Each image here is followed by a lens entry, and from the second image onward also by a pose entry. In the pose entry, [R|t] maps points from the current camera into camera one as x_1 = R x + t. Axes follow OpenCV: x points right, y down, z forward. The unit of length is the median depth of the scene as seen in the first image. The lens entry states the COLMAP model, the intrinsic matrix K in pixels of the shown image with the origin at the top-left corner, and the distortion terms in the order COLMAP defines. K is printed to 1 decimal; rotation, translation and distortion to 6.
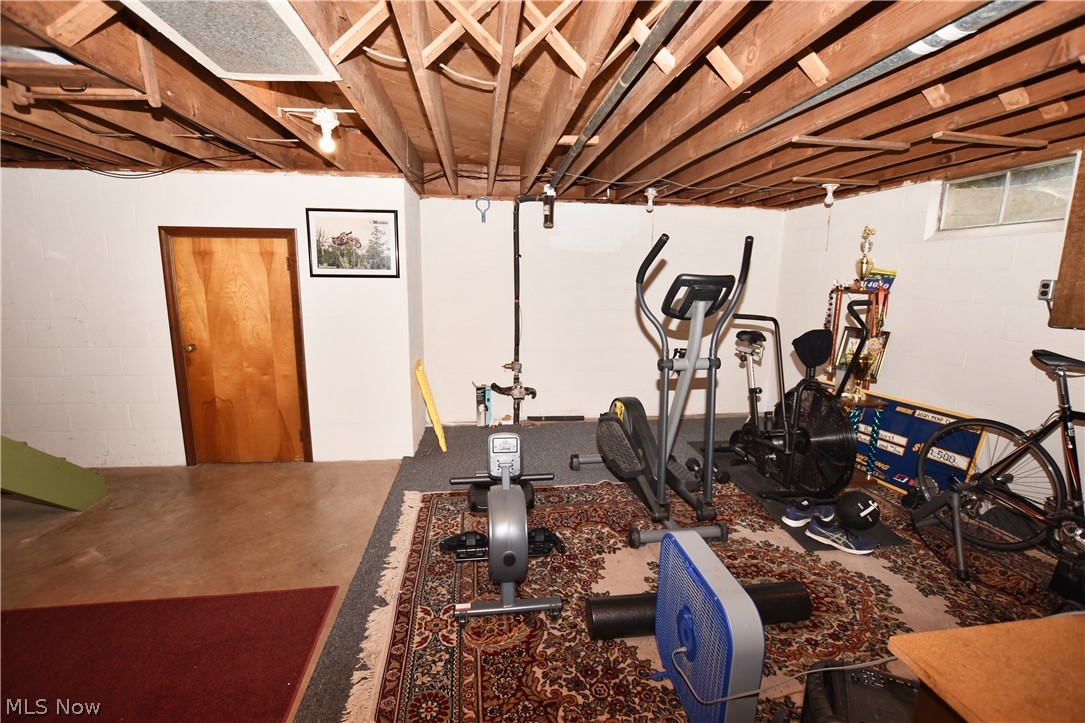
lens RADIAL K [[476.4, 0, 542.5], [0, 476.4, 361.5], [0, 0, 1]] dist [-0.028333, 0.000302]
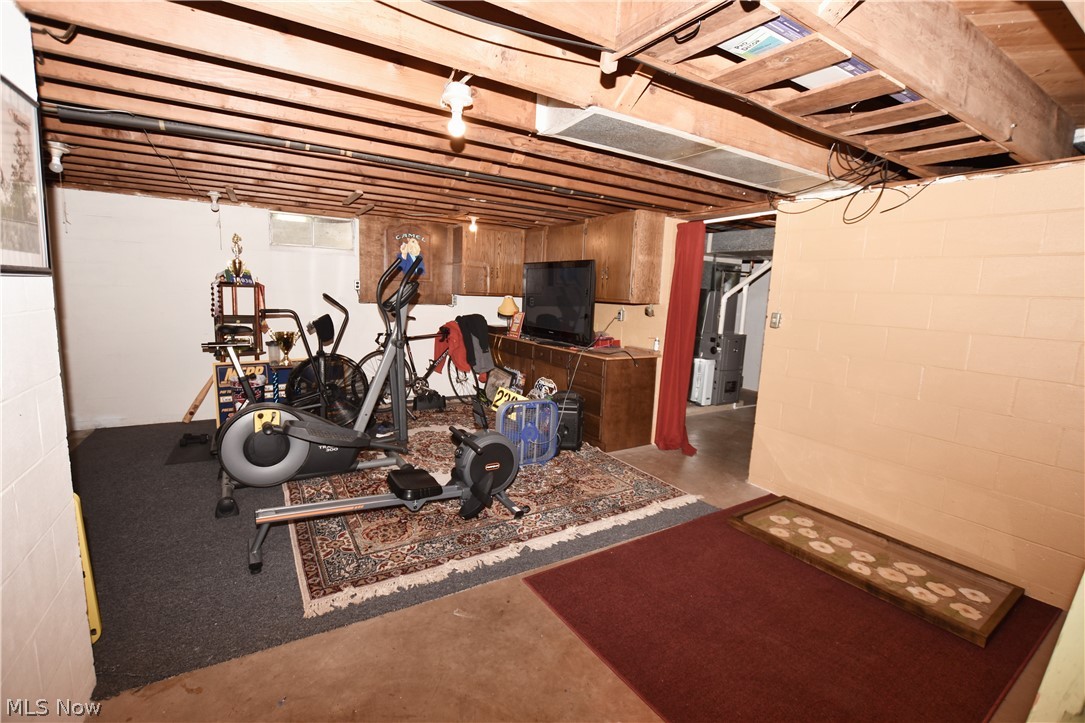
lens RADIAL K [[476.4, 0, 542.5], [0, 476.4, 361.5], [0, 0, 1]] dist [-0.028333, 0.000302]
pose [[-0.401327, -0.161569, 0.901572, -1.376305], [0.114415, 0.967766, 0.224362, -0.240169], [-0.908760, 0.193196, -0.369905, 1.295337]]
